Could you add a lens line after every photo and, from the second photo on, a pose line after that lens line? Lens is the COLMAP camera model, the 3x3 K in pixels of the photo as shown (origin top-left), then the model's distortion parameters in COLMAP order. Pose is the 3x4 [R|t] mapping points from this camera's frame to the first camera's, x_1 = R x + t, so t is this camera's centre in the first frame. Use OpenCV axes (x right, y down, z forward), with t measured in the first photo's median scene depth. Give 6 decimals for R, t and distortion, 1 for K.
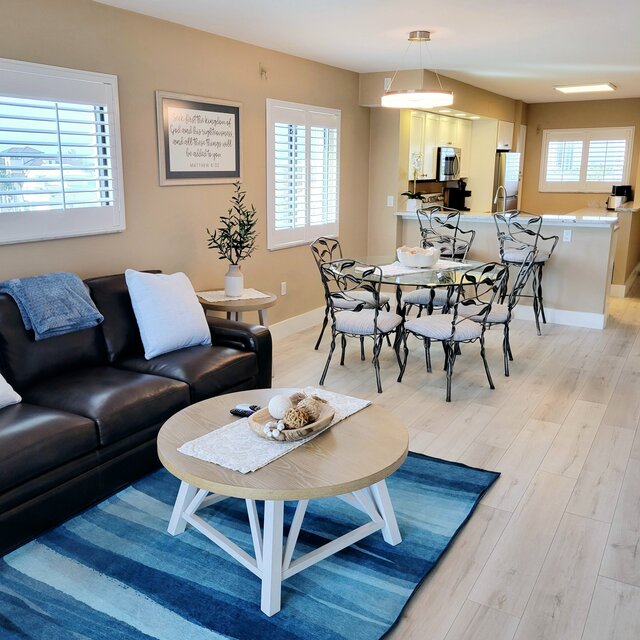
lens RADIAL K [[638.0, 0, 302.9], [0, 638.0, 307.5], [0, 0, 1]] dist [-0.008326, -0.002217]
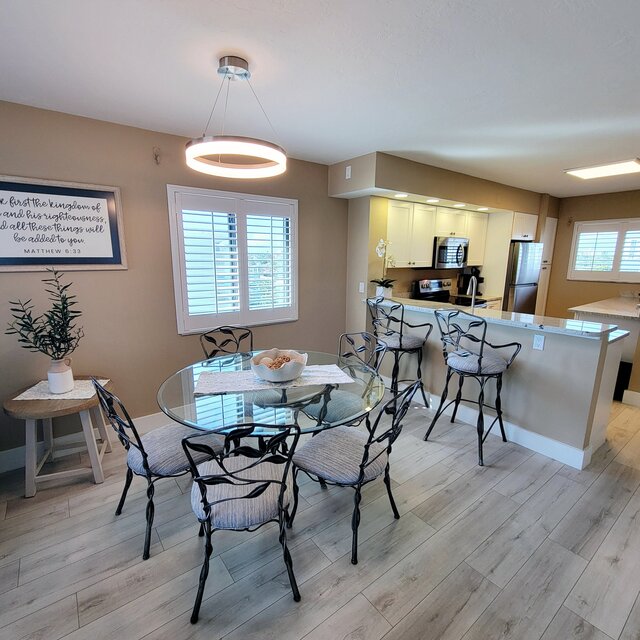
lens RADIAL K [[350.4, 0, 320.0], [0, 350.4, 320.0], [0, 0, 1]] dist [-0.002275, -0.000092]
pose [[0.933683, 0.075751, -0.349998, 0.248952], [-0.086342, 0.996157, -0.014733, -0.088592], [0.347537, 0.043976, 0.936635, 0.392948]]
